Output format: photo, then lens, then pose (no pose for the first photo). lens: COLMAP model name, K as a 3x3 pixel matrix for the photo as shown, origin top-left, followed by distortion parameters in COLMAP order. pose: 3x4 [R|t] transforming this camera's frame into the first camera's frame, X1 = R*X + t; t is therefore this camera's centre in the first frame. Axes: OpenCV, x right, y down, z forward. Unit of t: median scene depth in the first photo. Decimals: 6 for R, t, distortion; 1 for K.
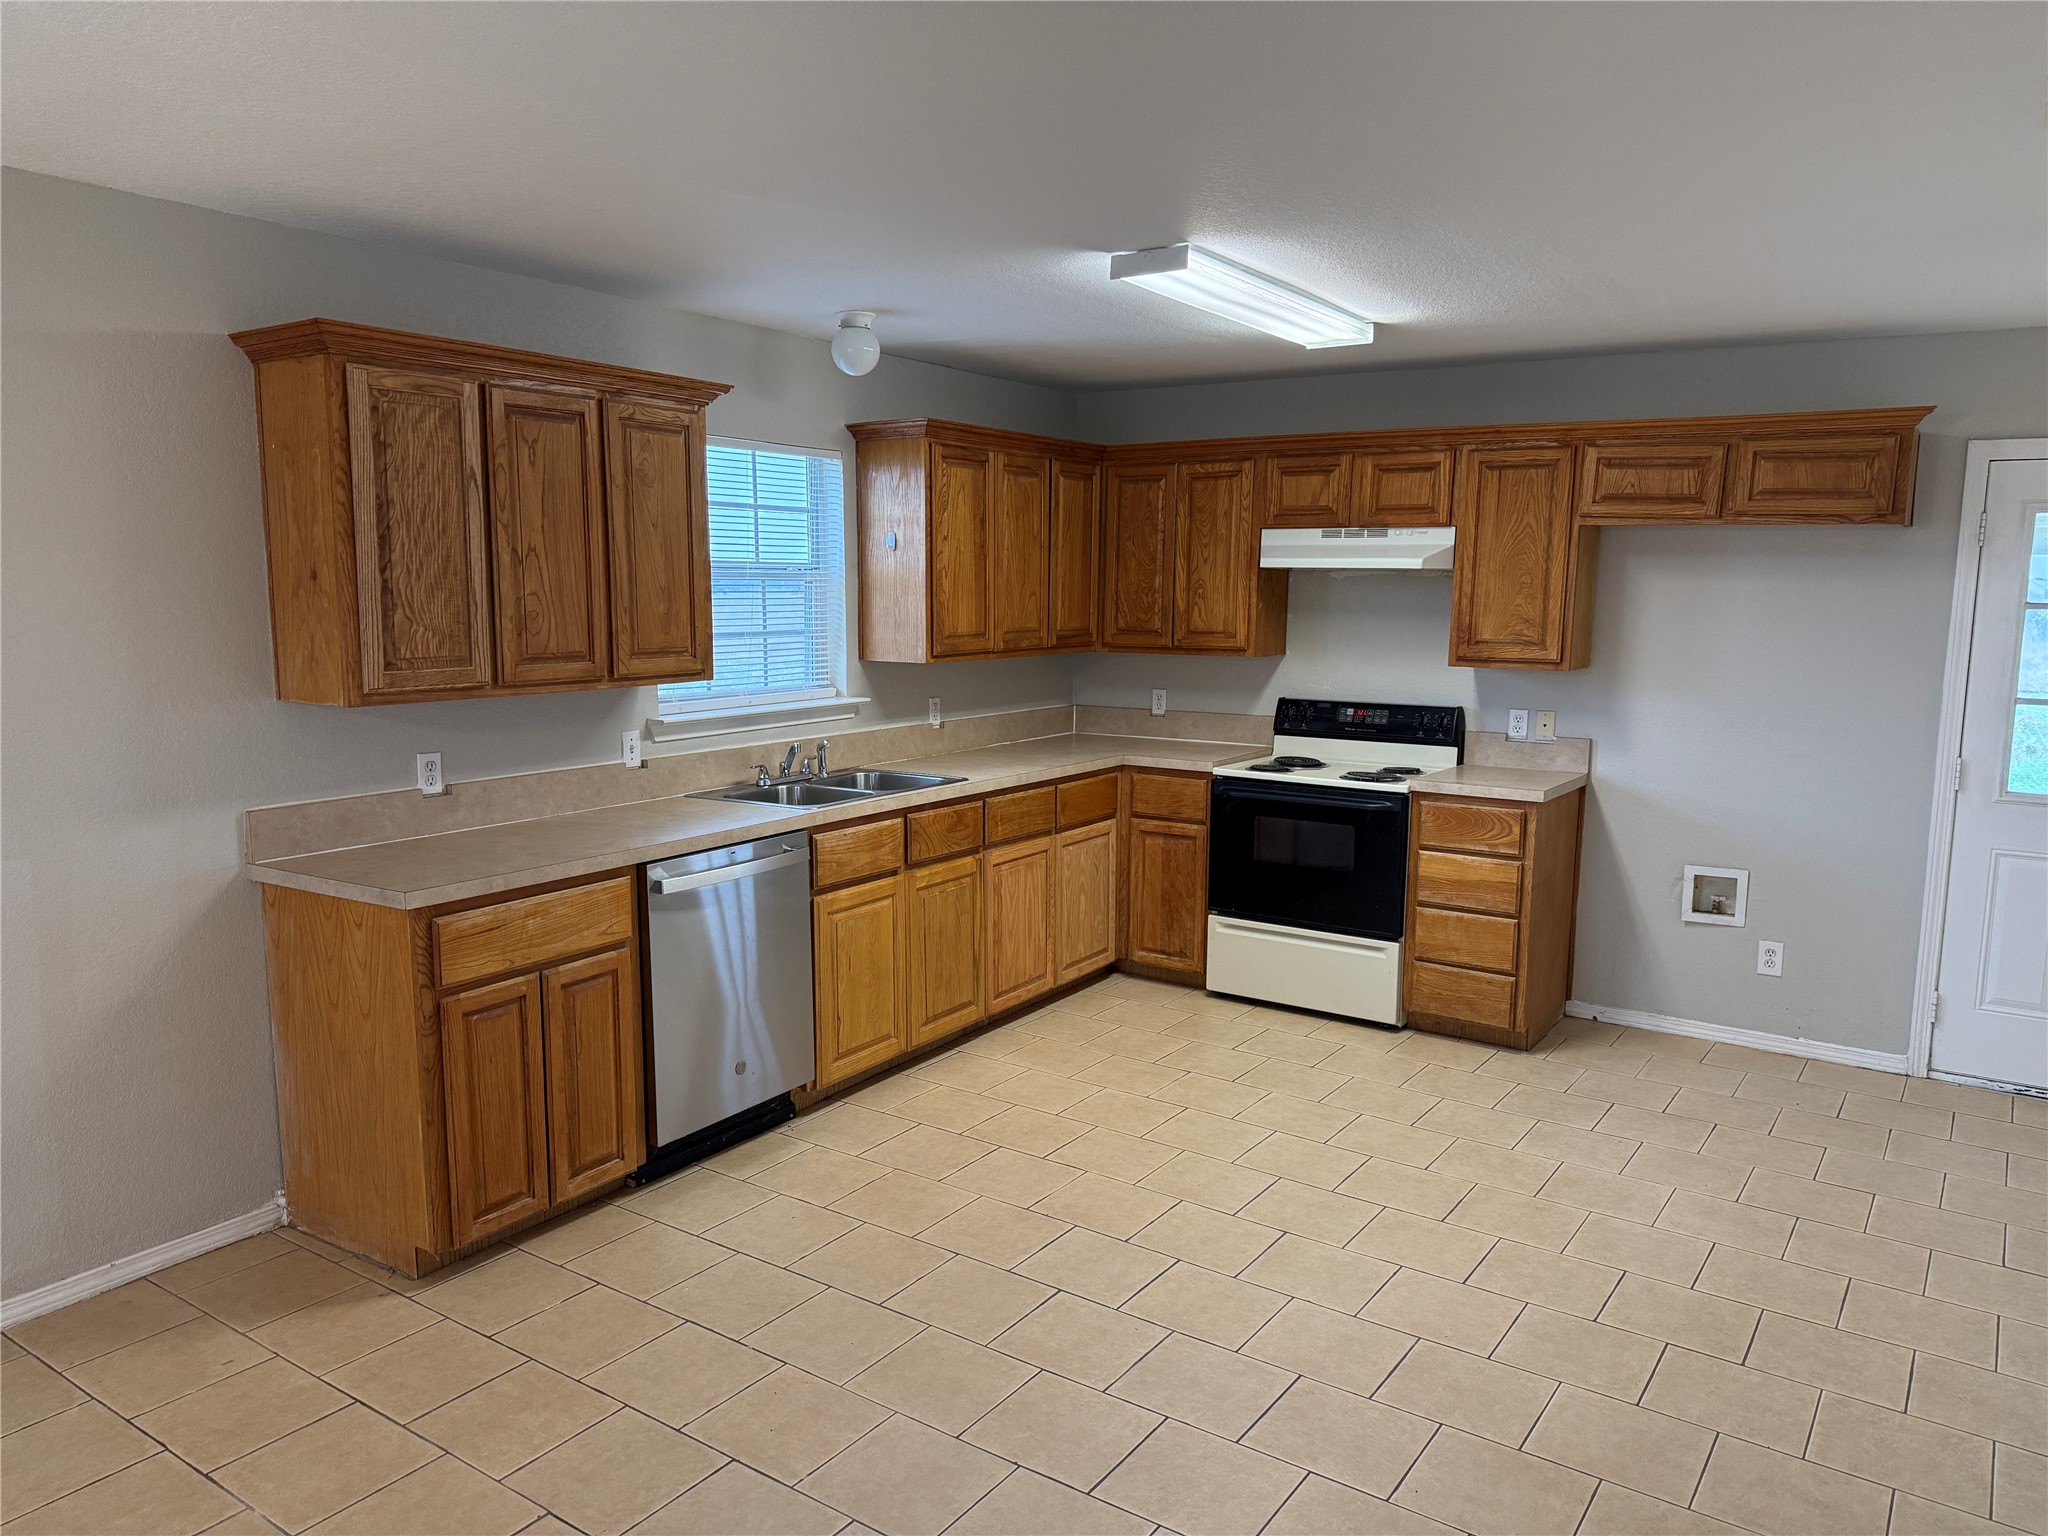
lens RADIAL K [[1435.2, 0, 1023.8], [0, 1435.2, 781.8], [0, 0, 1]] dist [0.137692, -0.256677]
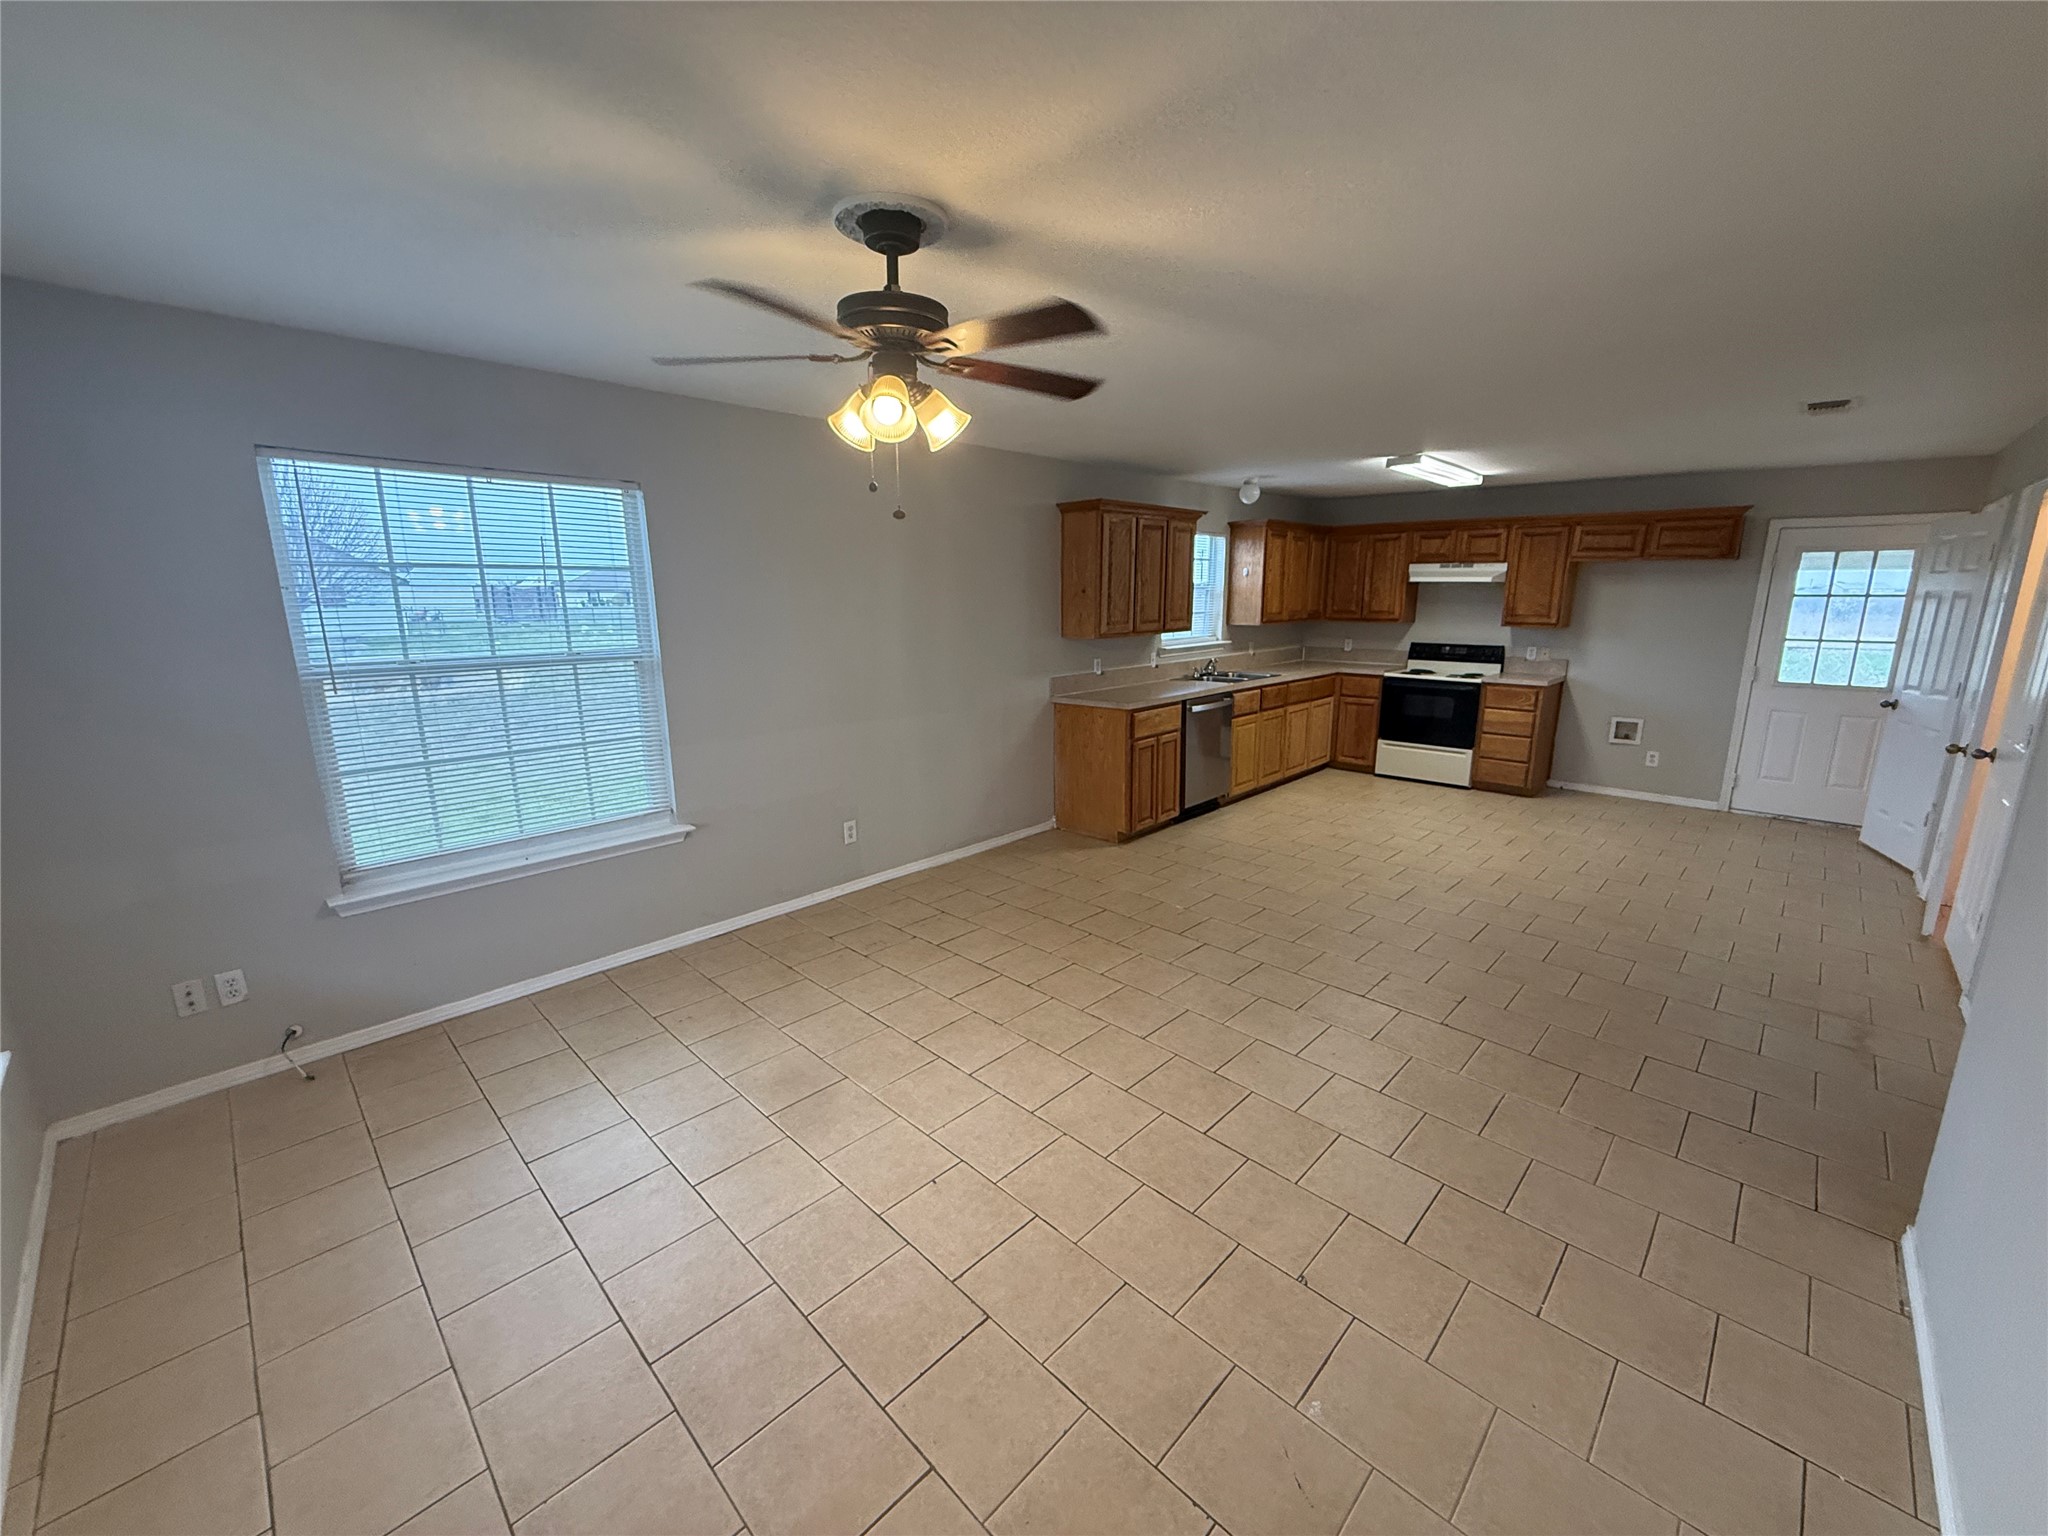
lens RADIAL K [[819.7, 0, 1029.2], [0, 819.7, 766.1], [0, 0, 1]] dist [0.000501, -0.000329]
pose [[0.986129, 0.022563, -0.164440, -0.220439], [-0.010708, 0.997302, 0.072629, 0.053069], [0.165635, -0.069861, 0.983710, -0.387785]]
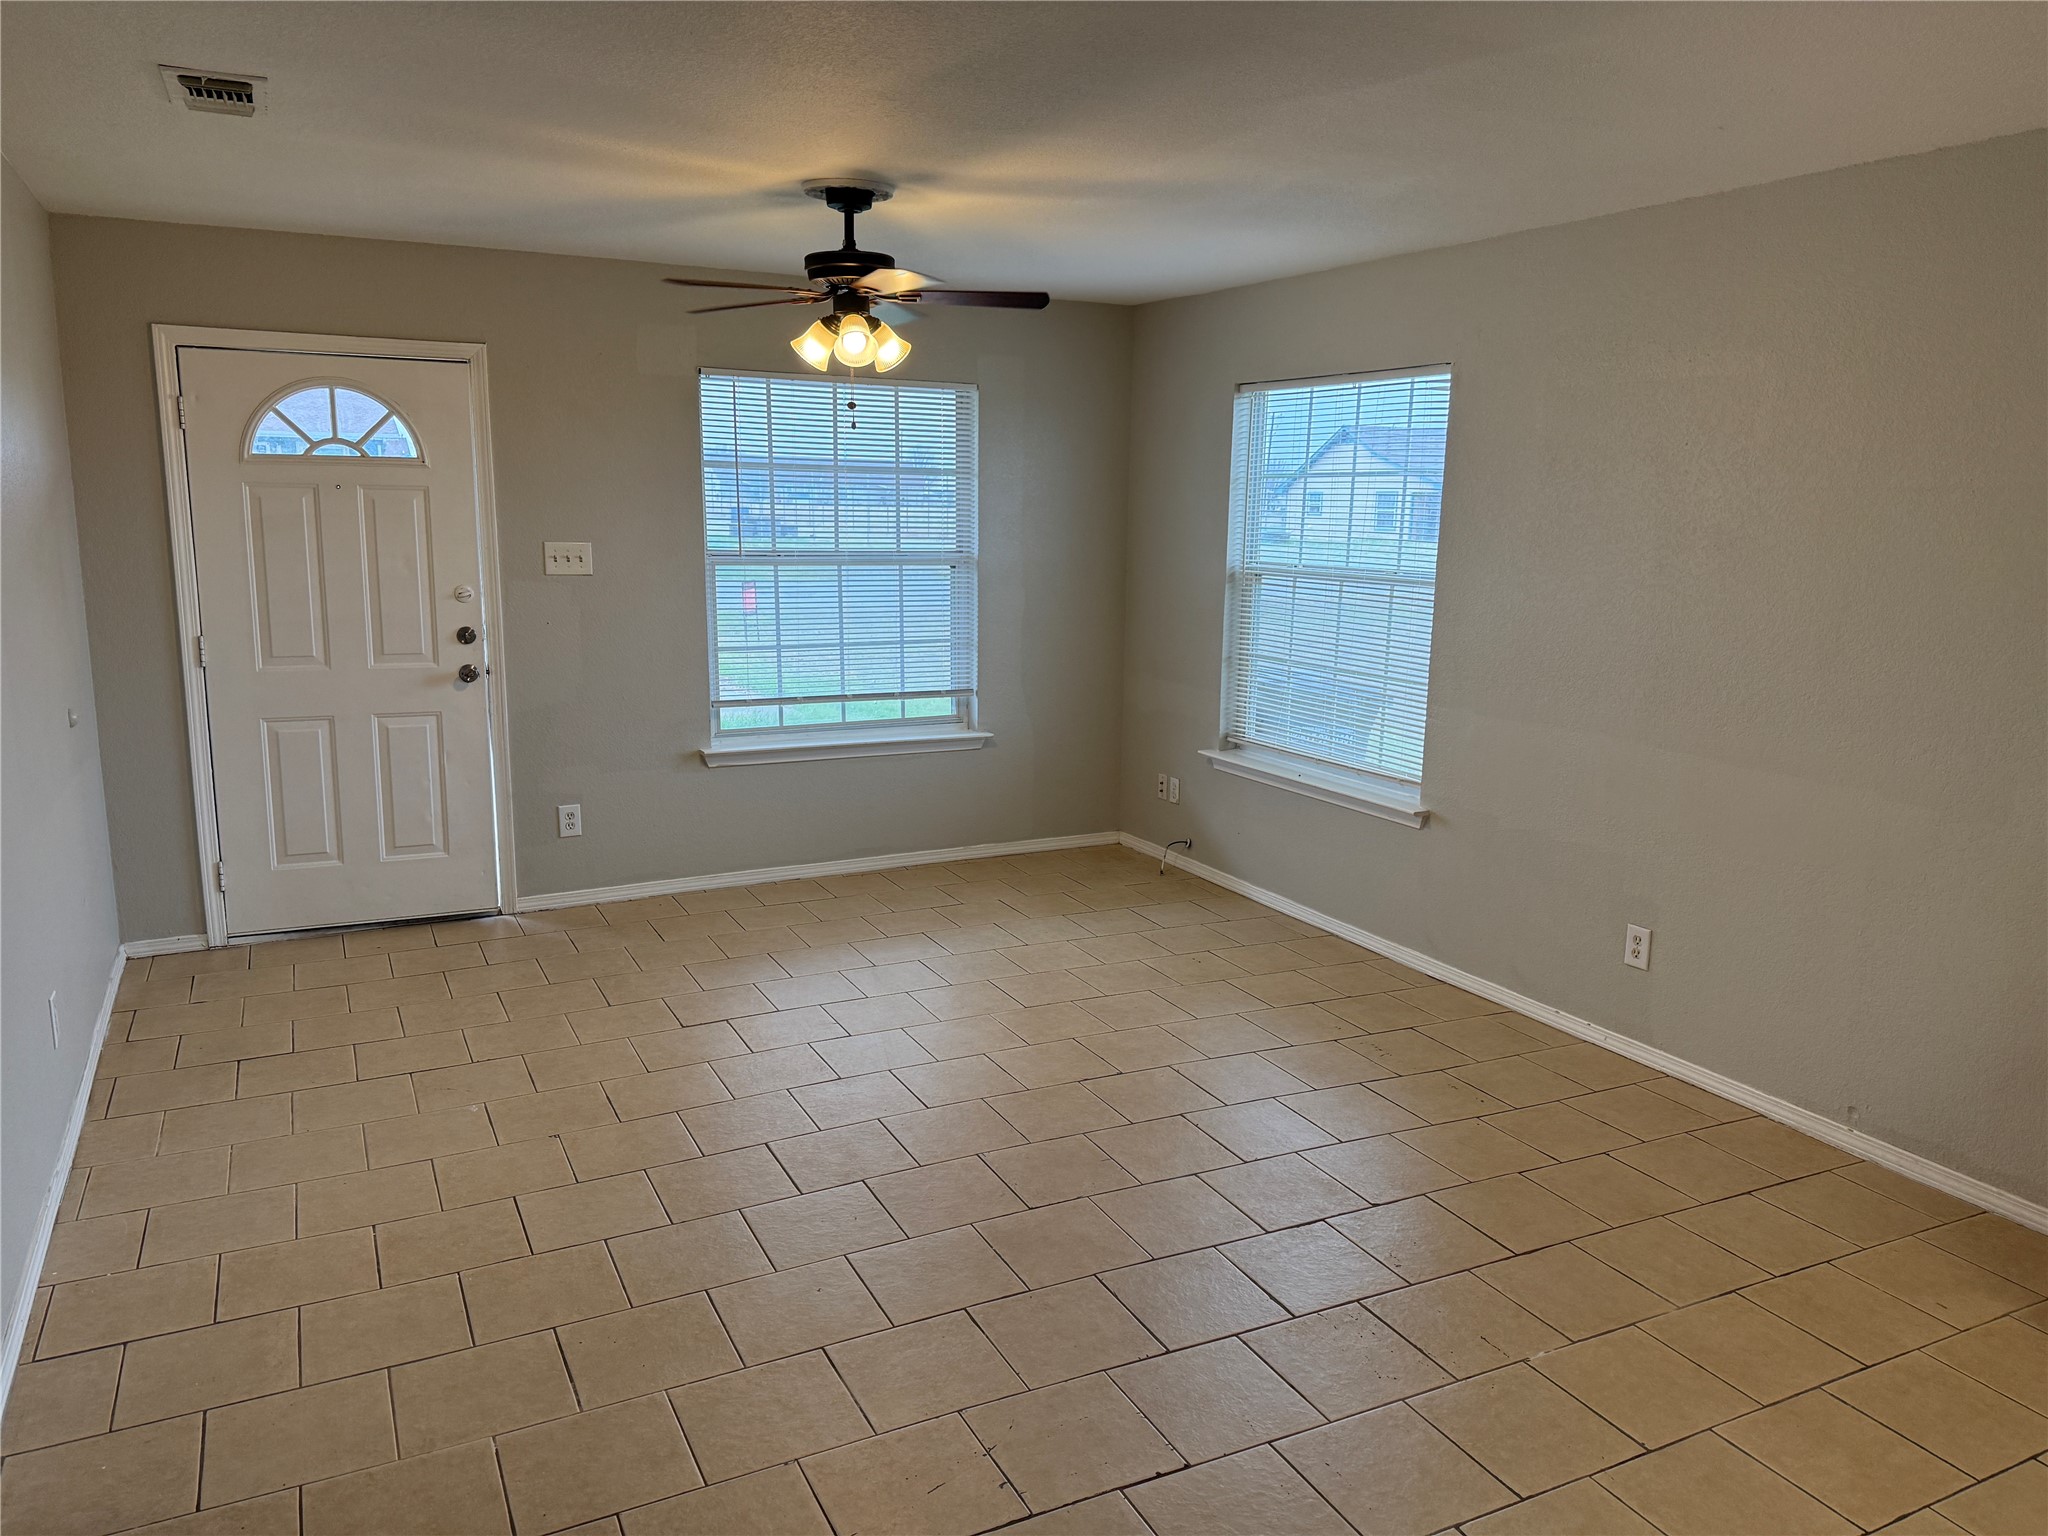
lens RADIAL K [[1435.2, 0, 1023.8], [0, 1435.2, 781.8], [0, 0, 1]] dist [0.137692, -0.256677]
pose [[-0.484587, 0.147586, -0.862203, 0.337738], [-0.146849, 0.957950, 0.246510, -0.059128], [0.862328, 0.246070, -0.442537, 0.482447]]
